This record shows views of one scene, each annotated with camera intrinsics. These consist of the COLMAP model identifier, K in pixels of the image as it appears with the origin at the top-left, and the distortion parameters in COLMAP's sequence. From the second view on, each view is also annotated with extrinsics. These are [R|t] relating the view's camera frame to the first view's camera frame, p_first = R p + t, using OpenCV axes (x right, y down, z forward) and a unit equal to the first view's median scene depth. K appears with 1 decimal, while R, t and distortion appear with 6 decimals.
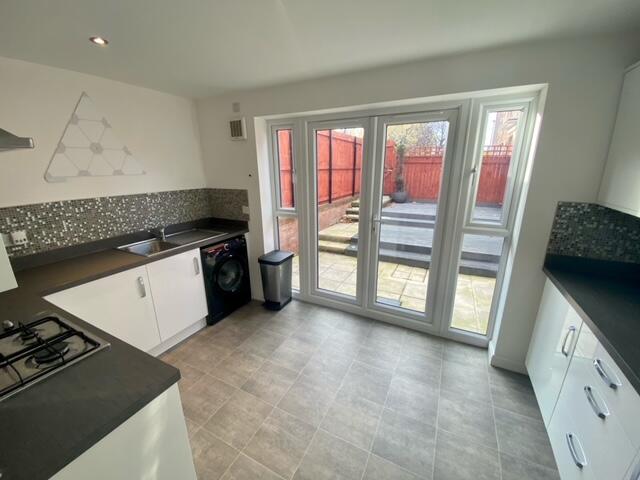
lens RADIAL K [[265.5, 0, 314.3], [0, 265.5, 241.3], [0, 0, 1]] dist [0.024876, -0.000155]
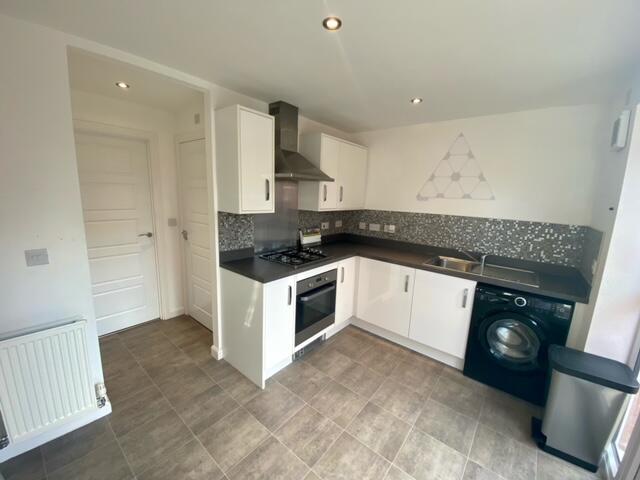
lens RADIAL K [[265.5, 0, 324.6], [0, 265.5, 245.7], [0, 0, 1]] dist [0.024876, -0.000155]
pose [[-0.192558, 0.181883, -0.964282, 0.501475], [-0.316830, 0.918519, 0.236519, -0.135727], [0.928731, 0.351057, -0.119242, 0.624665]]
